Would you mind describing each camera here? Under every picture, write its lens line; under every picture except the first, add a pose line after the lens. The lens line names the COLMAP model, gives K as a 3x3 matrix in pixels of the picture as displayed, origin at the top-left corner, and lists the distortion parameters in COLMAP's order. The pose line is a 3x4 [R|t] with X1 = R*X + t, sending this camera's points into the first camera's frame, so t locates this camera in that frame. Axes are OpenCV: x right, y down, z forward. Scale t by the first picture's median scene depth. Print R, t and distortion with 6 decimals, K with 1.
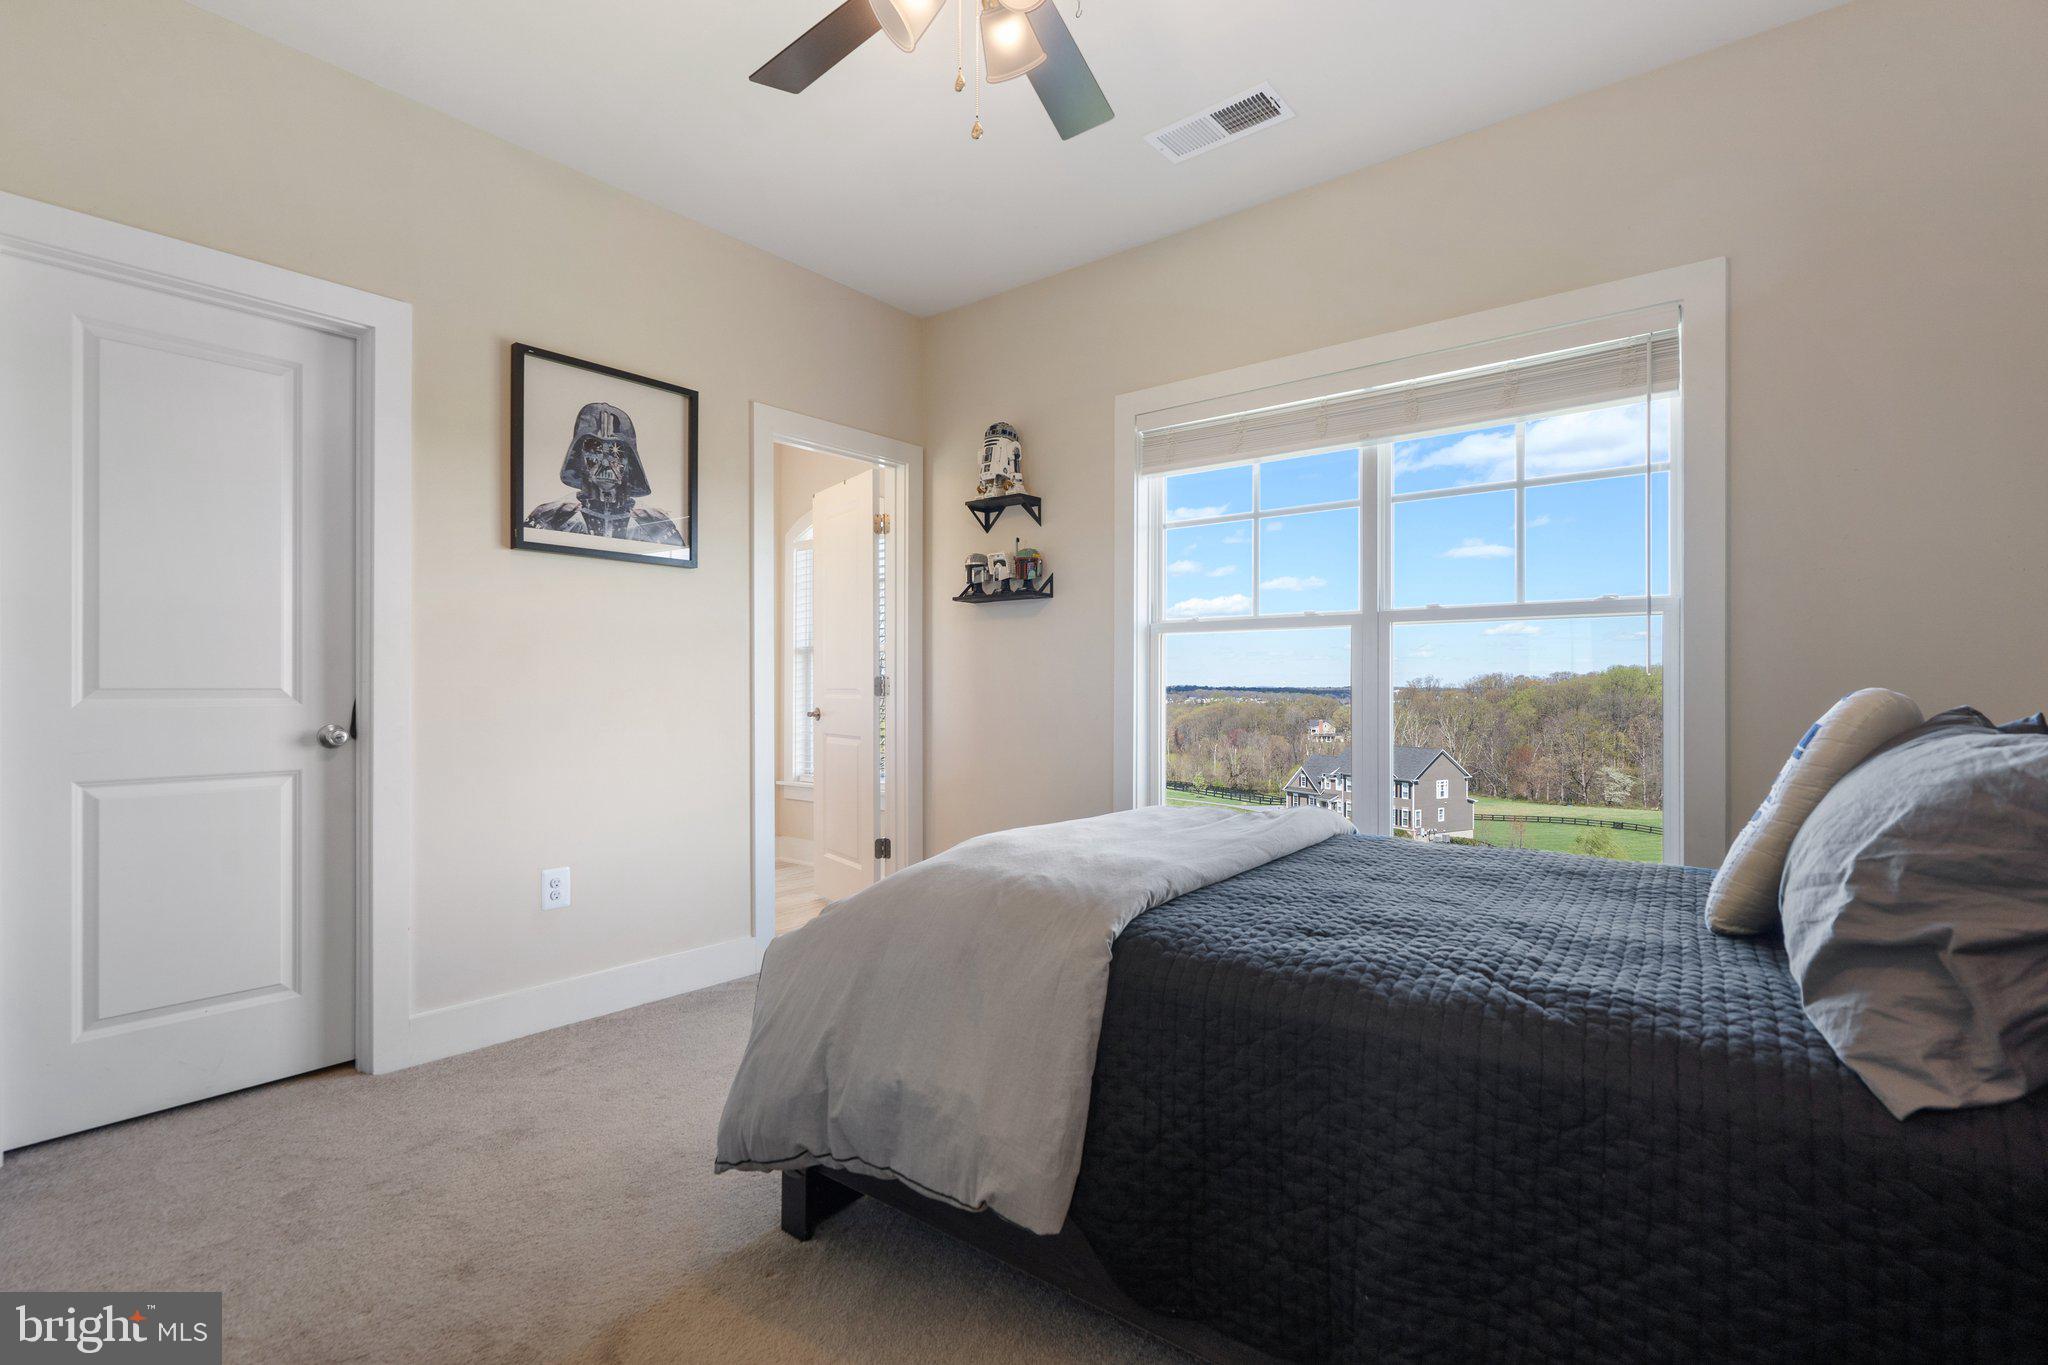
lens RADIAL K [[943.2, 0, 1021.9], [0, 943.2, 684.8], [0, 0, 1]] dist [0.000136, 0.001014]
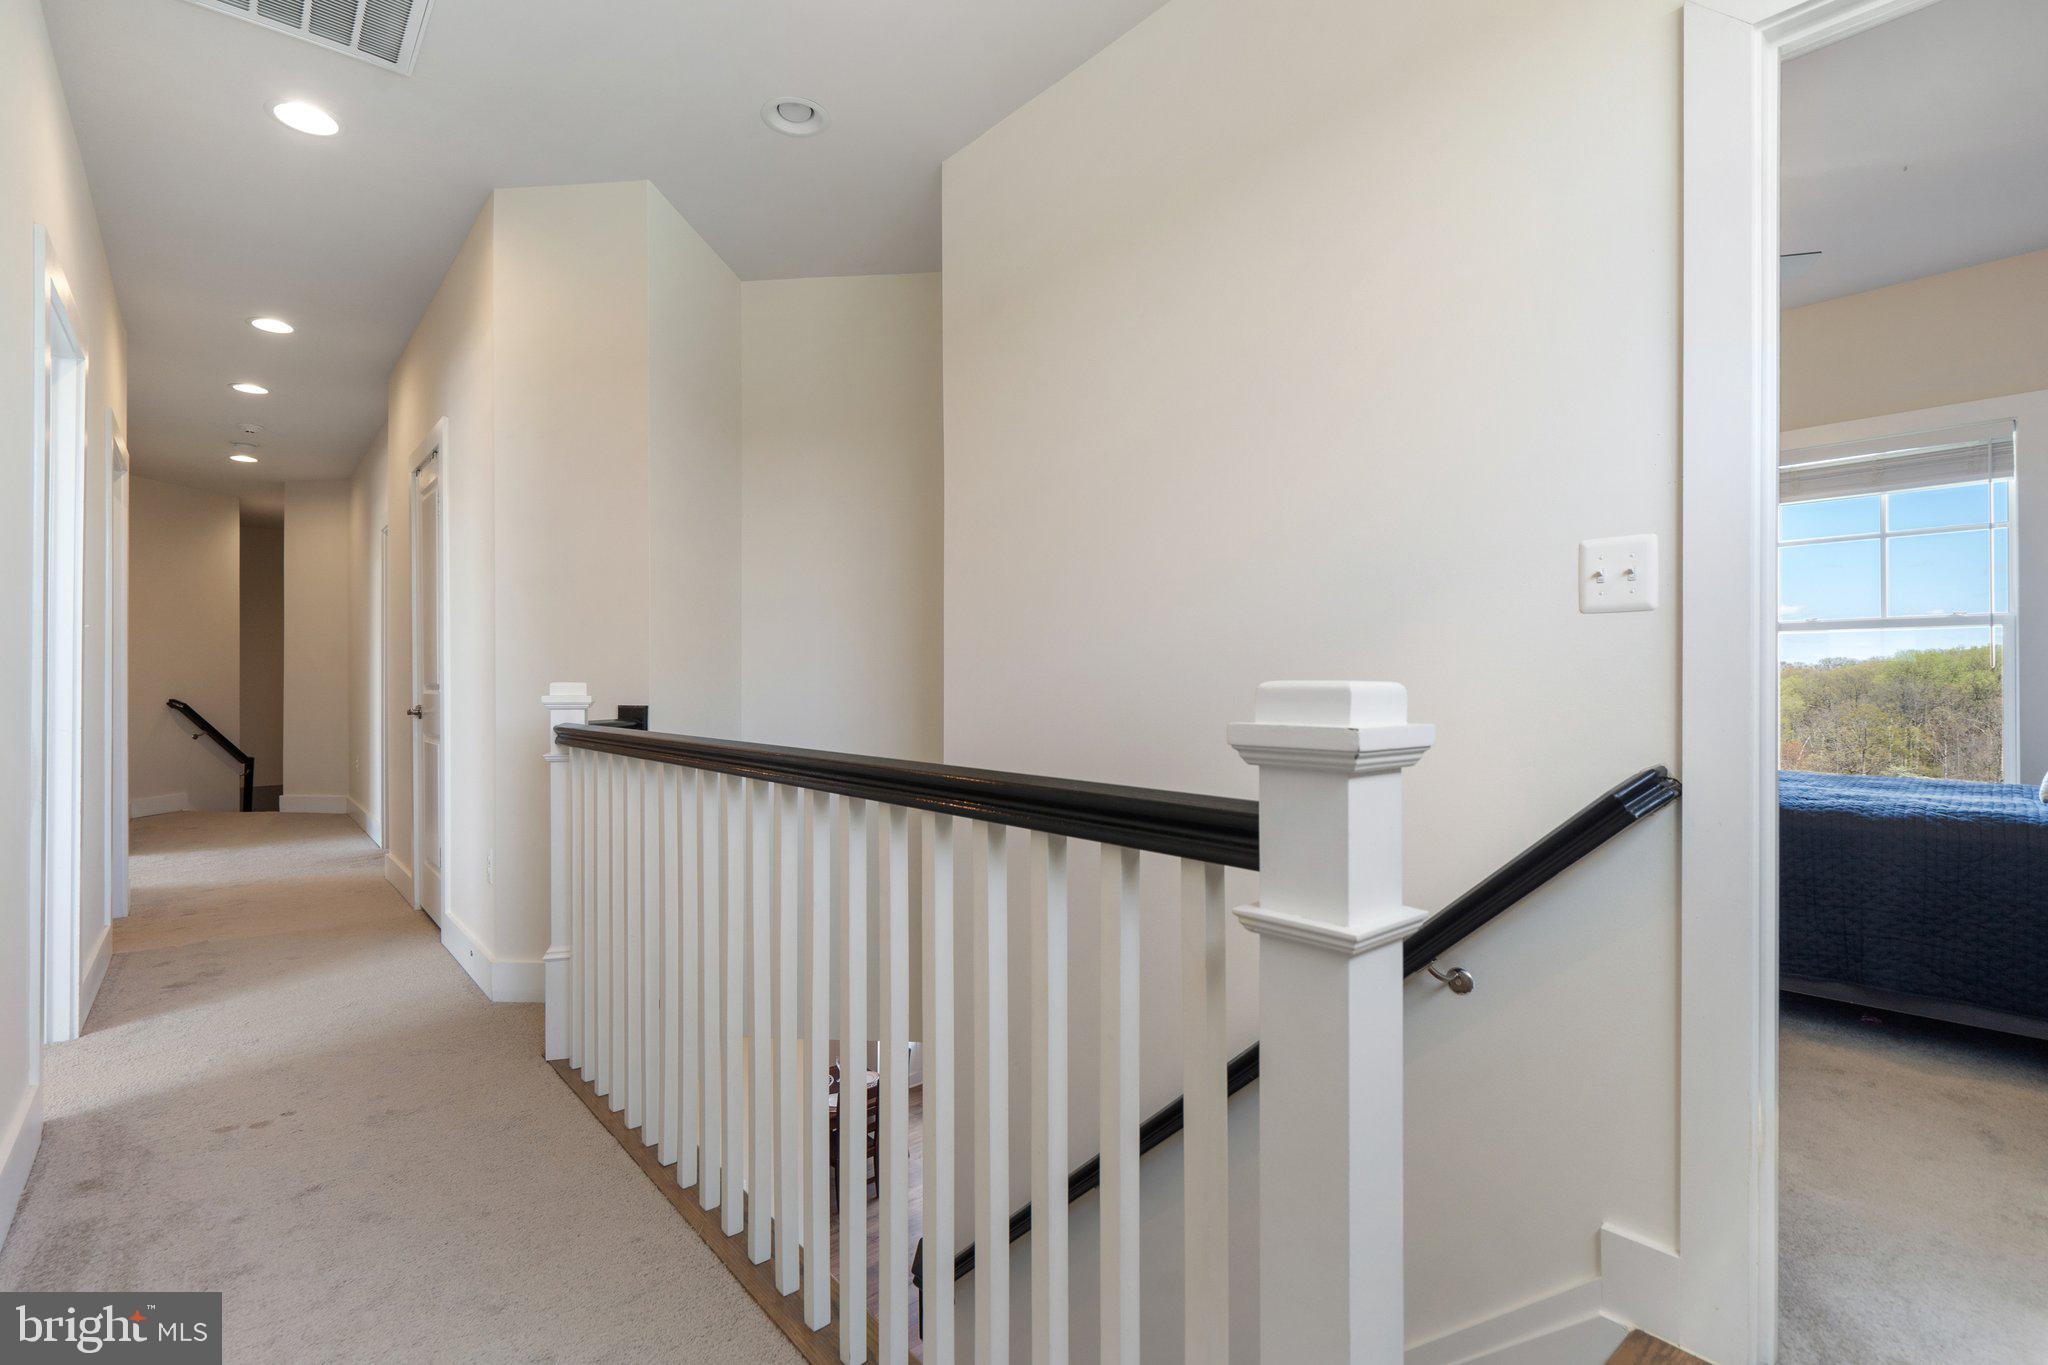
lens RADIAL K [[943.2, 0, 1024.9], [0, 943.2, 683.0], [0, 0, 1]] dist [0.000136, 0.001014]
pose [[0.982073, -0.010469, -0.188211, -0.557962], [0.010990, 0.999938, 0.001724, -0.005619], [0.188182, -0.003761, 0.982127, -0.756727]]
